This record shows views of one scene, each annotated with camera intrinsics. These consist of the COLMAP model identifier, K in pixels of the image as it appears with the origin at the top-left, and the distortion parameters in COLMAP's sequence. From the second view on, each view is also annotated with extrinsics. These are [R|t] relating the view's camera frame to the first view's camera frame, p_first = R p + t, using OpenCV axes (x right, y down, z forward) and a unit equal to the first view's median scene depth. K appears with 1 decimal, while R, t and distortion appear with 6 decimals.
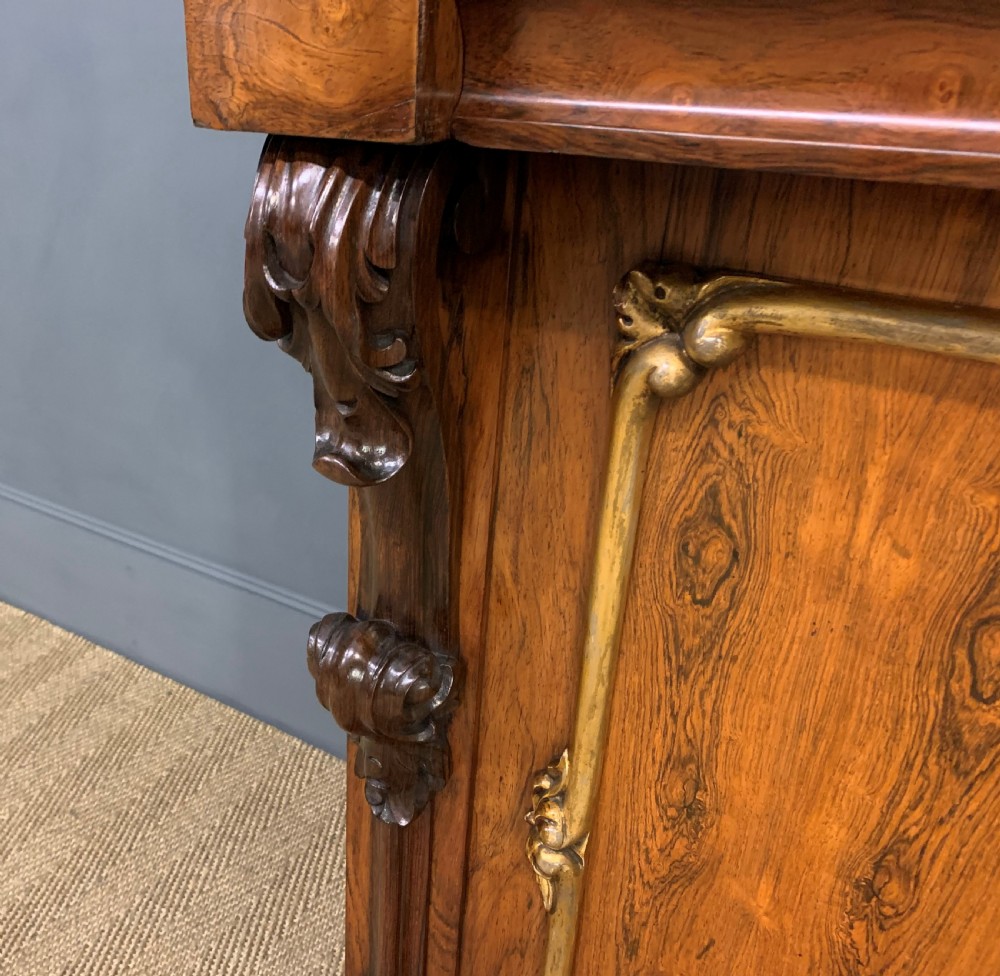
lens RADIAL K [[1020.6, 0, 342.6], [0, 1020.6, 487.9], [0, 0, 1]] dist [0.017708, 0.000000]
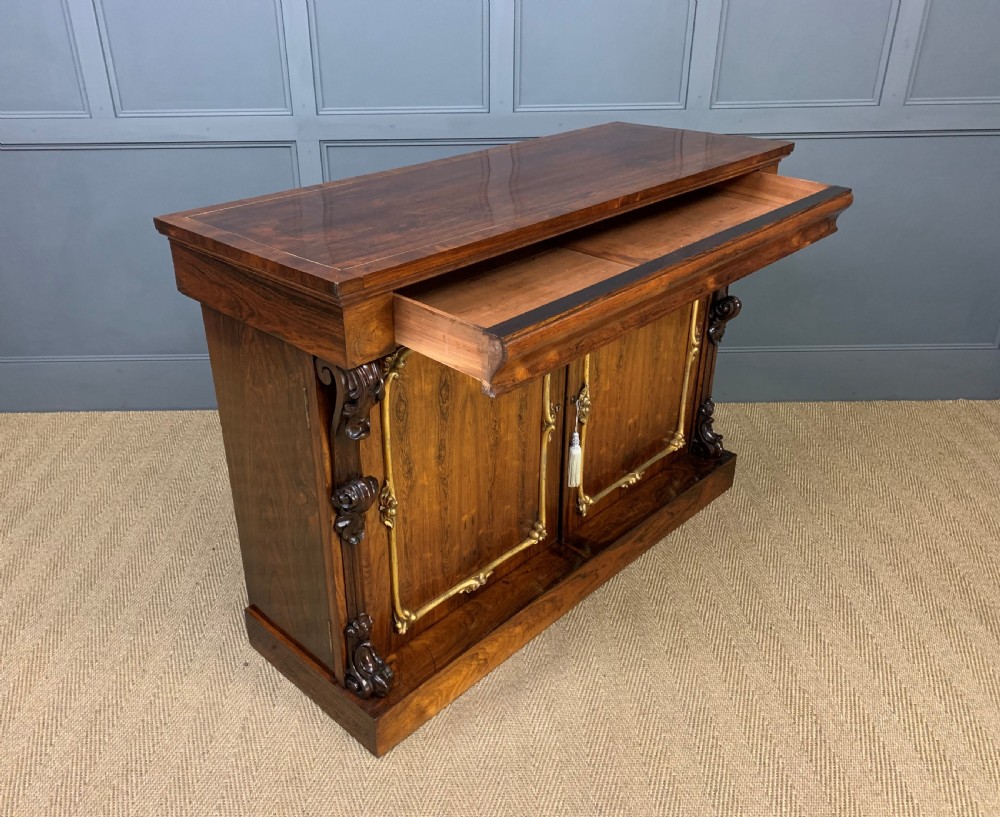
lens RADIAL K [[852.8, 0, 466.5], [0, 852.8, 400.4], [0, 0, 1]] dist [0.020534, -0.004974]
pose [[0.174892, -0.444396, 0.878592, -2.434258], [0.452316, 0.828873, 0.329210, -0.910068], [-0.874542, 0.339825, 0.345971, -0.423769]]
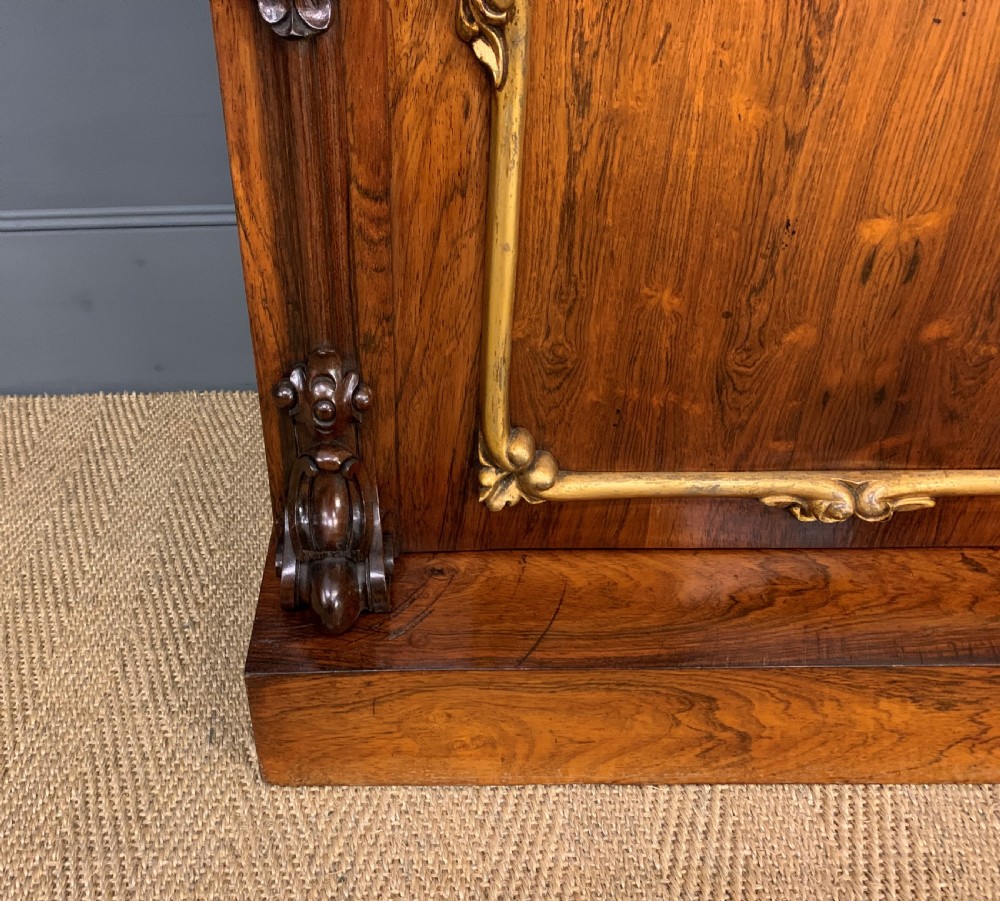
lens RADIAL K [[950.4, 0, 386.8], [0, 950.4, 457.2], [0, 0, 1]] dist [0.025303, 0.000000]
pose [[0.831707, -0.336060, 0.441957, -0.411641], [0.279394, 0.941210, 0.189903, 0.617849], [-0.479794, -0.034463, 0.876704, 0.358464]]
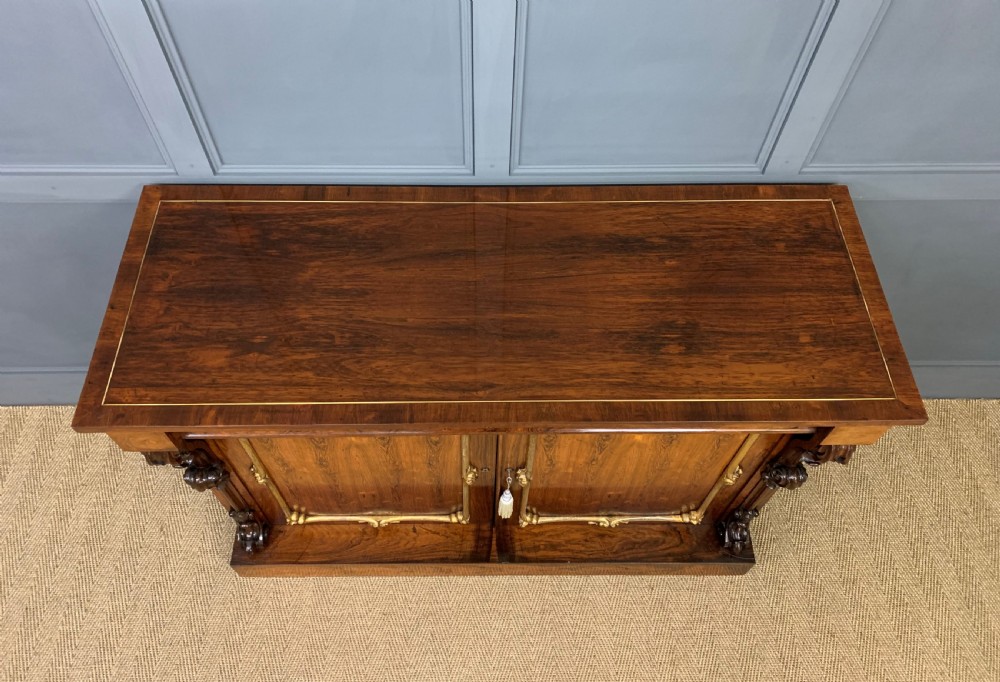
lens RADIAL K [[780.9, 0, 498.7], [0, 780.9, 333.4], [0, 0, 1]] dist [0.024523, -0.010772]
pose [[0.816972, -0.480286, 0.319191, 0.294622], [0.241672, 0.787696, 0.566683, -1.922940], [-0.523596, -0.385825, 0.759597, -1.953622]]
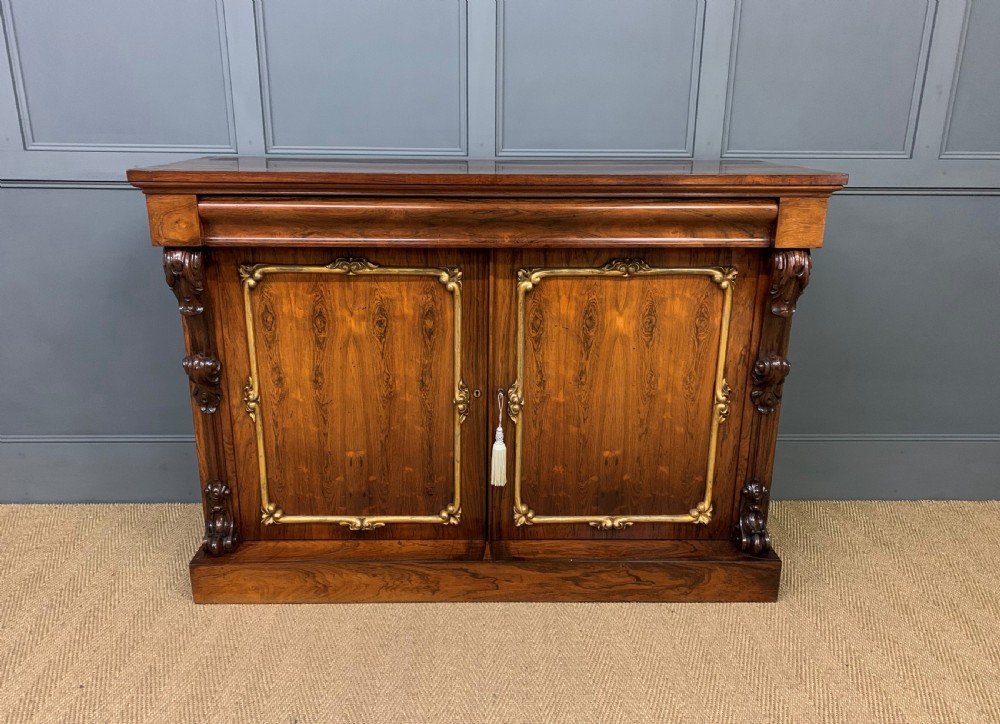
lens RADIAL K [[813.9, 0, 499.7], [0, 813.9, 387.0], [0, 0, 1]] dist [0.046472, -0.041001]
pose [[0.809052, -0.180707, 0.559267, -0.946121], [0.255789, 0.964977, -0.058234, 0.834349], [-0.529157, 0.190168, 0.826939, -2.630022]]
